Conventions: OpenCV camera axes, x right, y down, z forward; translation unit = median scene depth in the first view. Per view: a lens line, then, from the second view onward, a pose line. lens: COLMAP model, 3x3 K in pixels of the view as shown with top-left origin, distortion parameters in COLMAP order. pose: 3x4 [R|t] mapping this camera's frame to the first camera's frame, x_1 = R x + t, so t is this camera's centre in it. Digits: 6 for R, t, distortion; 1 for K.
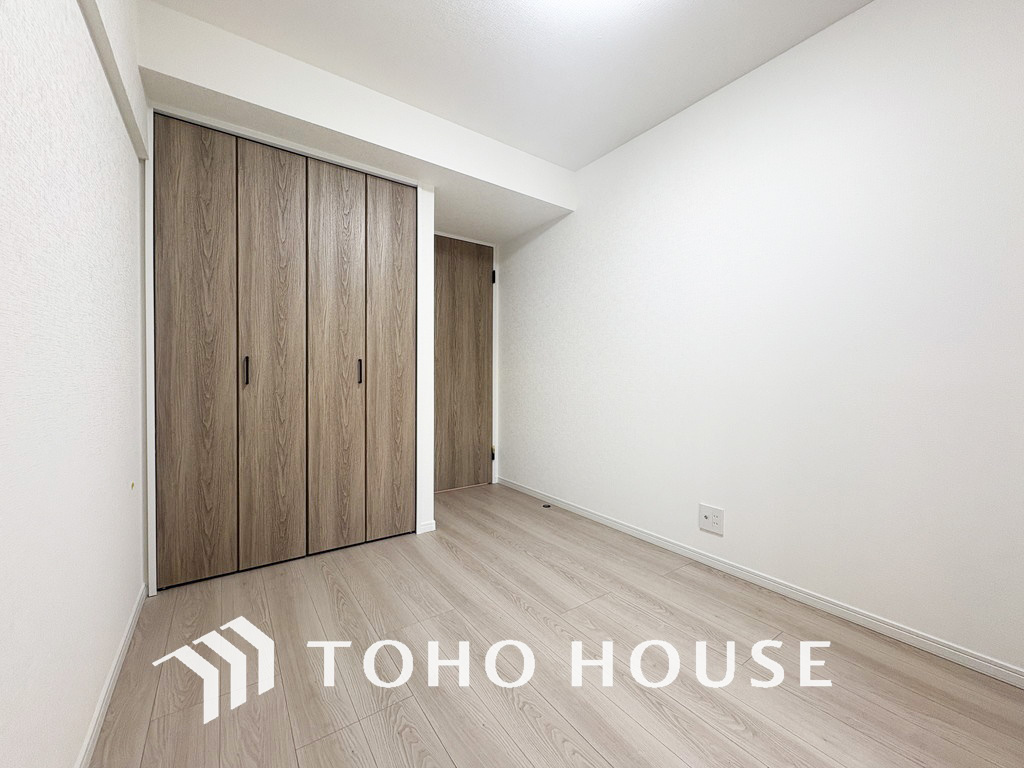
lens RADIAL K [[405.8, 0, 508.0], [0, 405.8, 383.5], [0, 0, 1]] dist [-0.001930, 0.000018]
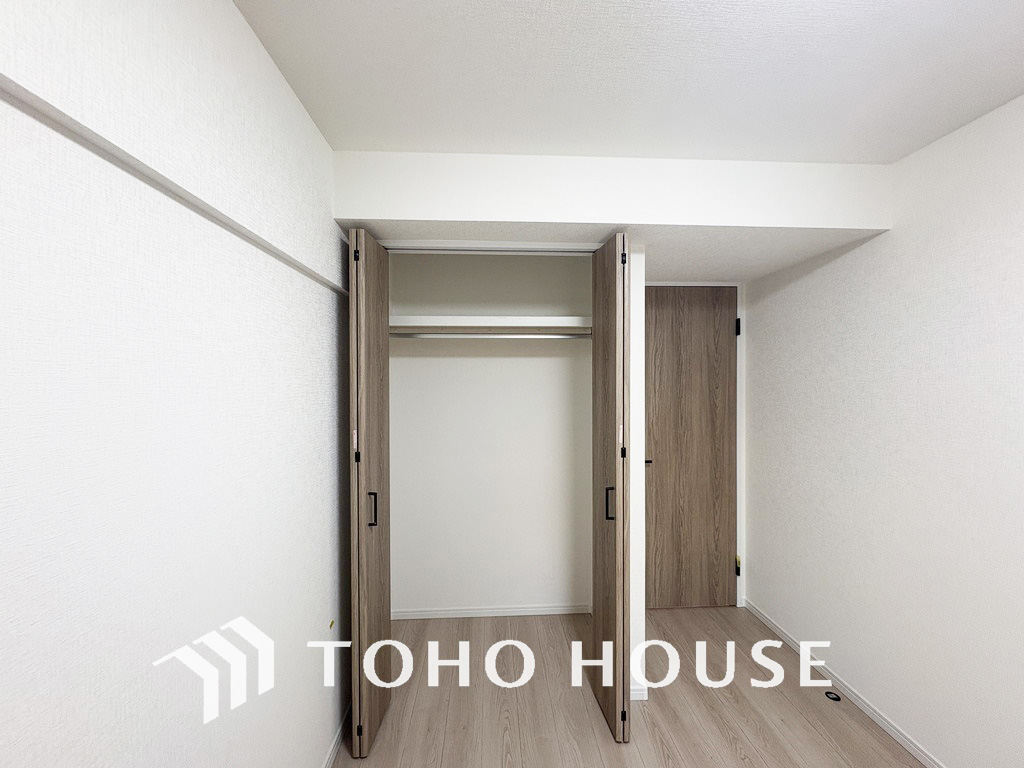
lens RADIAL K [[405.8, 0, 507.6], [0, 405.8, 386.1], [0, 0, 1]] dist [-0.001930, 0.000018]
pose [[0.848468, -0.003302, -0.529236, -0.000618], [-0.002242, 0.999949, -0.009834, -0.149213], [0.529241, 0.009530, 0.848418, 0.155401]]
